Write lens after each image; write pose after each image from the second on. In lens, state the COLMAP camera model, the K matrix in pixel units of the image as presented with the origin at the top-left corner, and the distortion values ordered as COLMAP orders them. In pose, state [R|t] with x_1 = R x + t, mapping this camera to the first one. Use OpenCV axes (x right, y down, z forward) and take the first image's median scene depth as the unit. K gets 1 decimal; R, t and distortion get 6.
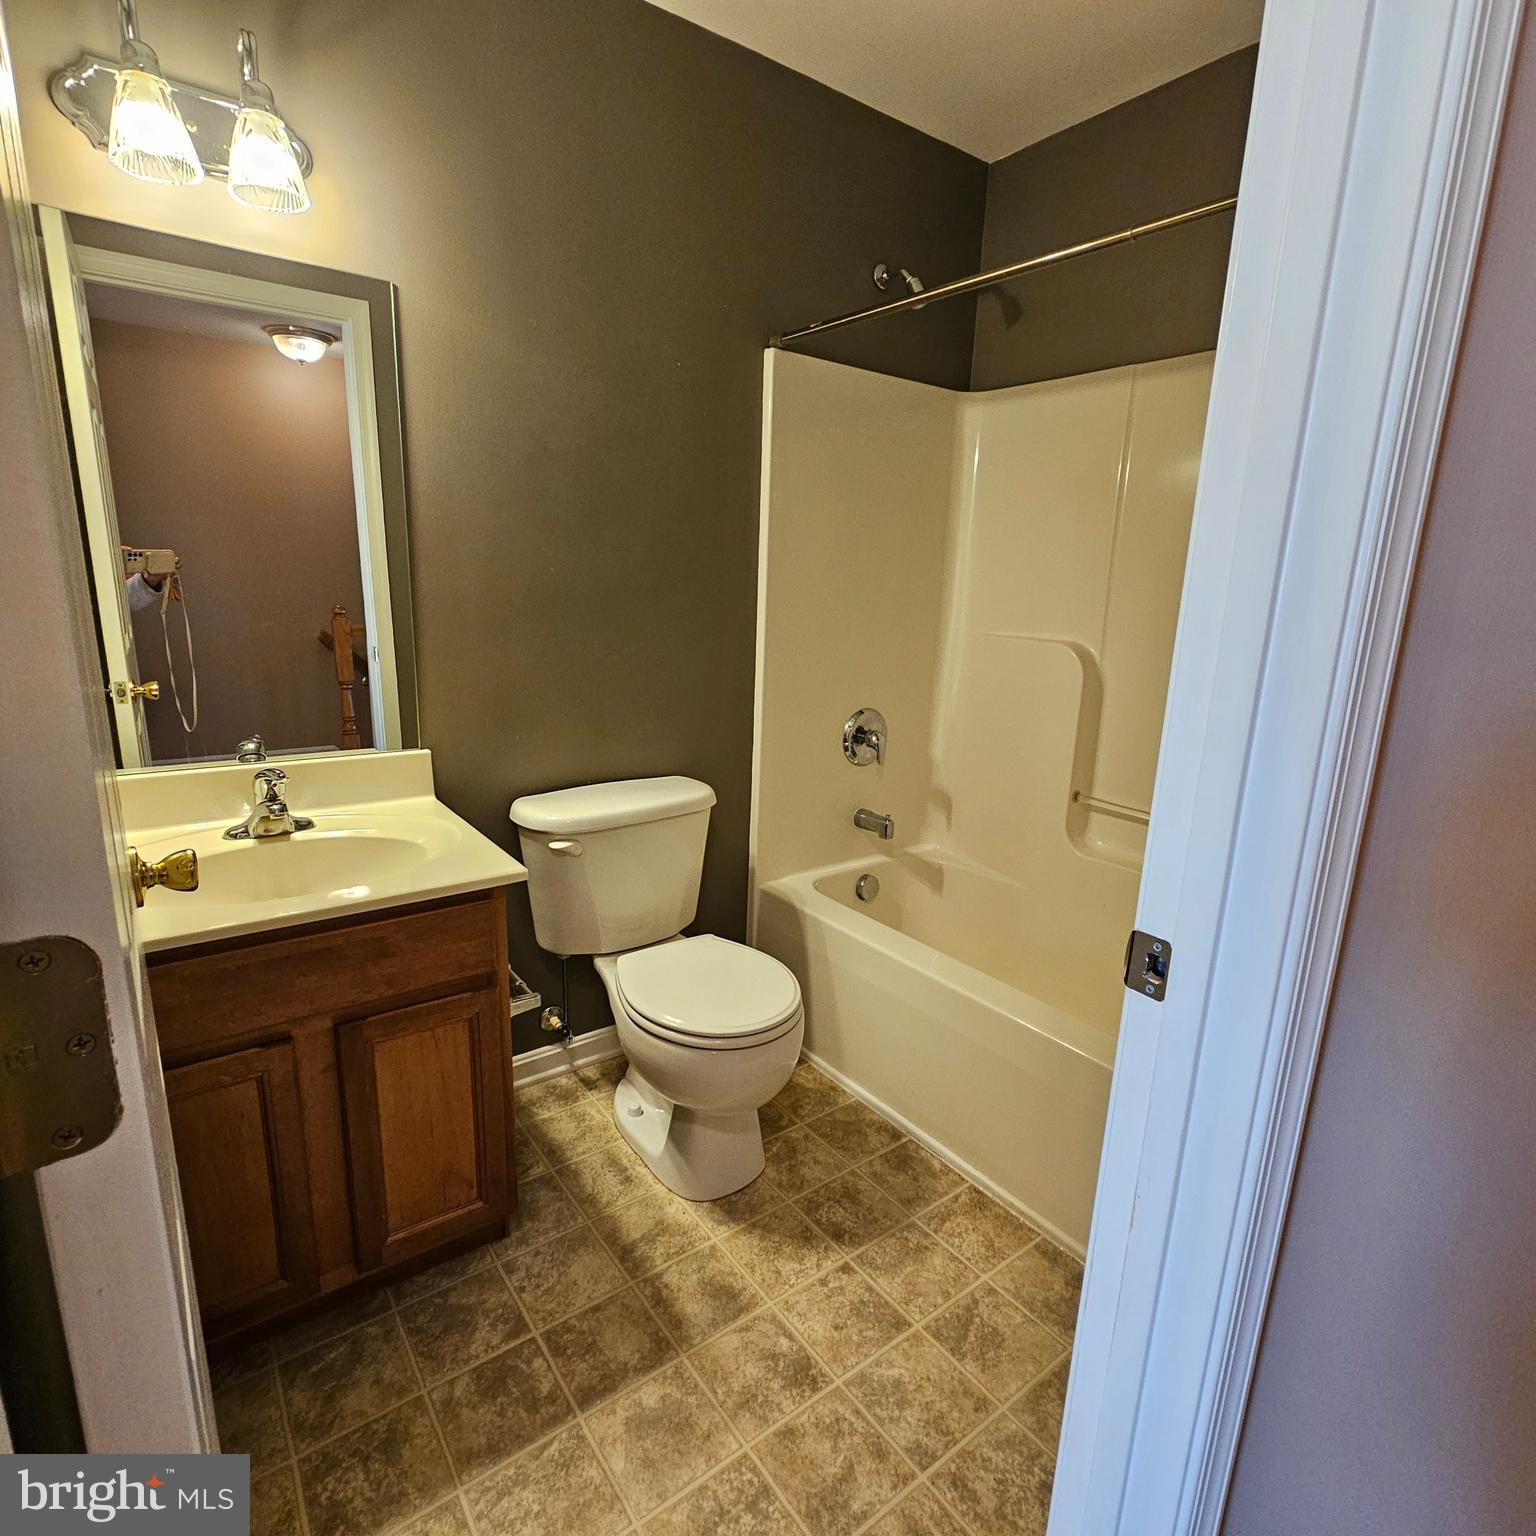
lens RADIAL K [[842.5, 0, 752.9], [0, 842.5, 774.2], [0, 0, 1]] dist [-0.000985, 0.001140]
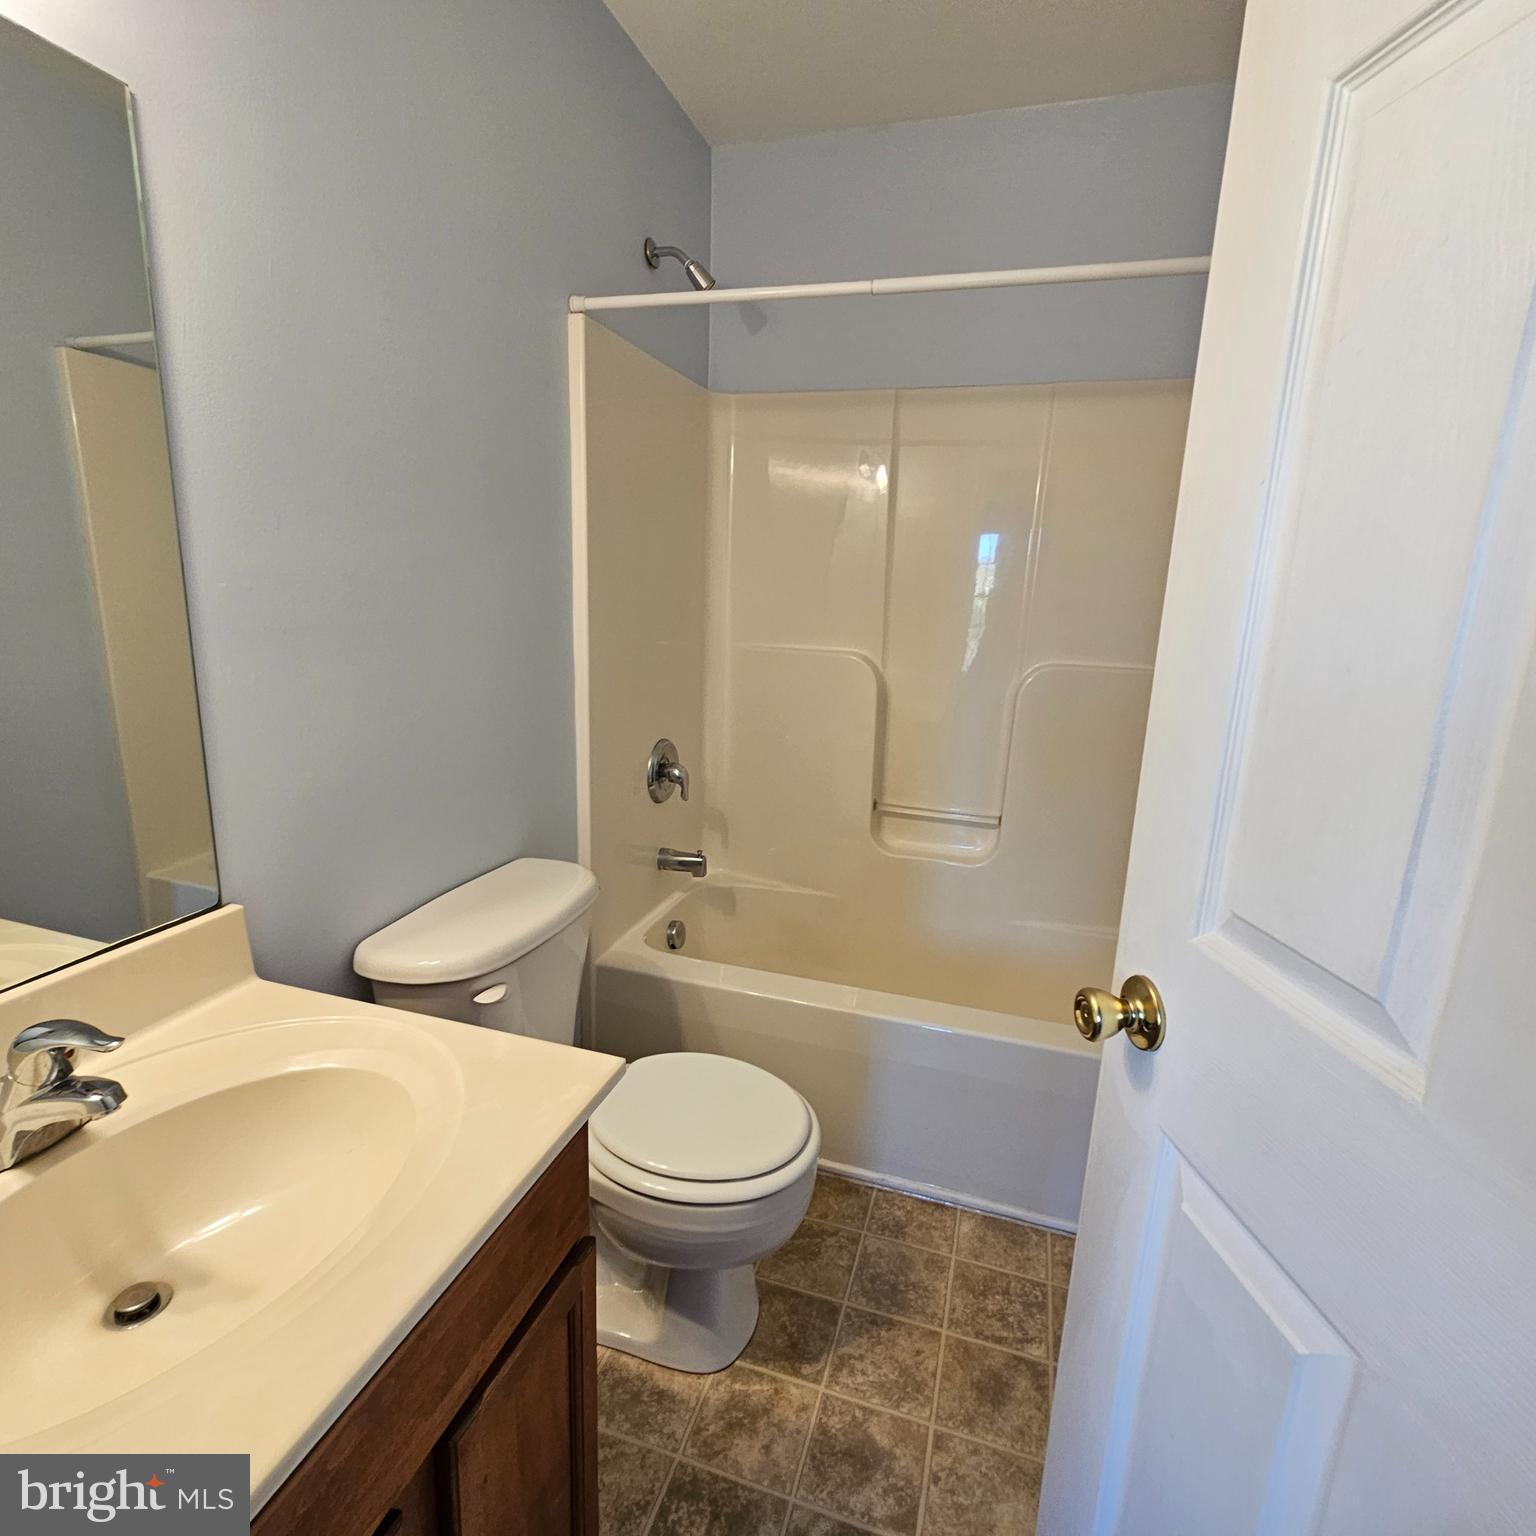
lens RADIAL K [[842.5, 0, 752.9], [0, 842.5, 774.2], [0, 0, 1]] dist [-0.000985, 0.001140]
pose [[0.815714, -0.131030, 0.563420, -0.333244], [0.110578, 0.991367, 0.070460, -0.103252], [-0.567789, 0.004826, 0.823160, 0.210415]]
